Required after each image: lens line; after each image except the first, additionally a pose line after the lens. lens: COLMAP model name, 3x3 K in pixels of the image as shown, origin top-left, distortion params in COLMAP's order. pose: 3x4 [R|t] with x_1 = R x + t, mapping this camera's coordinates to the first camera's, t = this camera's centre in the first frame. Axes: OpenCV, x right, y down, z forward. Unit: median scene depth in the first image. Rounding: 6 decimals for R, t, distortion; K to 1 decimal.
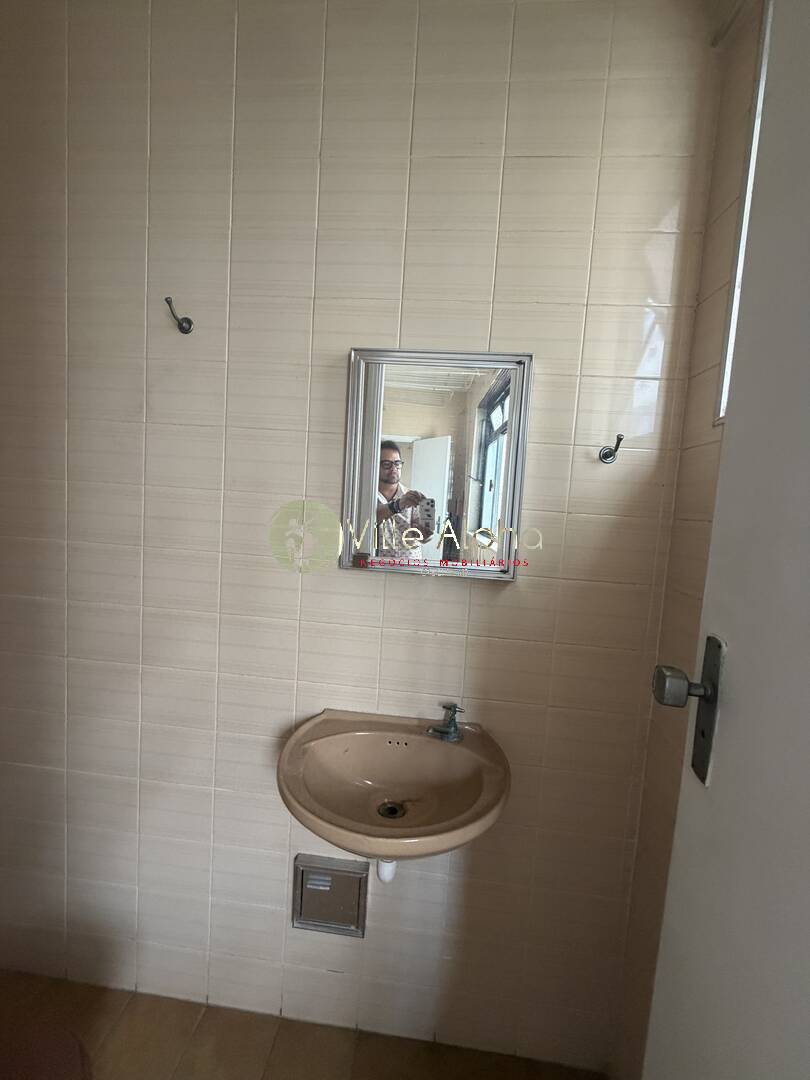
lens RADIAL K [[430.4, 0, 407.2], [0, 430.4, 537.5], [0, 0, 1]] dist [0.000608, -0.000209]
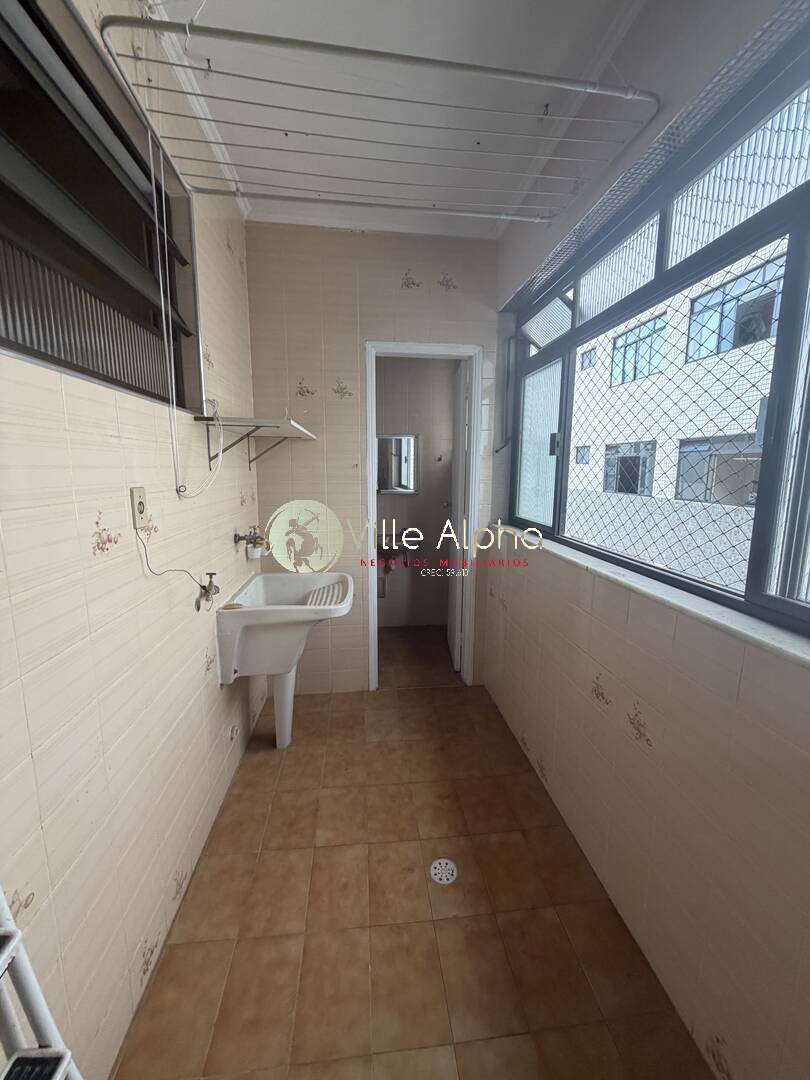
lens RADIAL K [[430.4, 0, 411.0], [0, 430.4, 538.0], [0, 0, 1]] dist [0.000608, -0.000209]
pose [[0.975119, -0.100176, 0.197755, -0.146330], [0.083396, 0.992311, 0.091452, 0.031056], [-0.205396, -0.072684, 0.975976, -0.659942]]
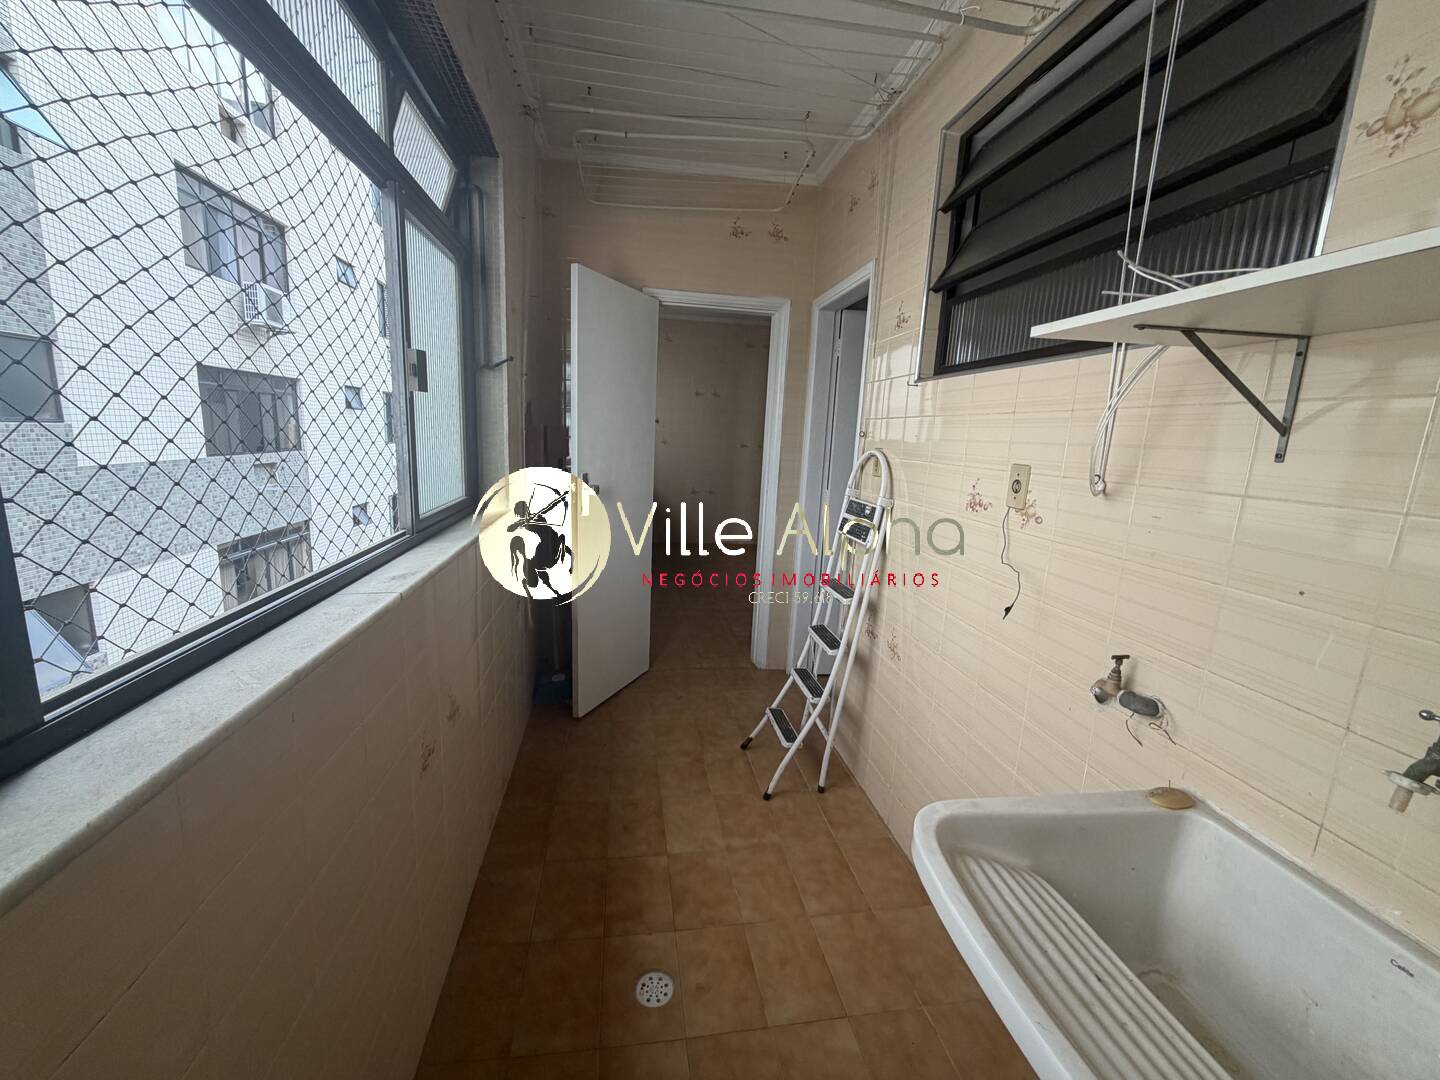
lens RADIAL K [[573.9, 0, 717.0], [0, 573.9, 538.0], [0, 0, 1]] dist [0.000608, -0.000209]
pose [[-0.962588, -0.061041, -0.264003, 0.274116], [-0.129023, 0.960009, 0.248468, -0.087395], [0.238278, 0.273235, -0.931969, 1.067217]]
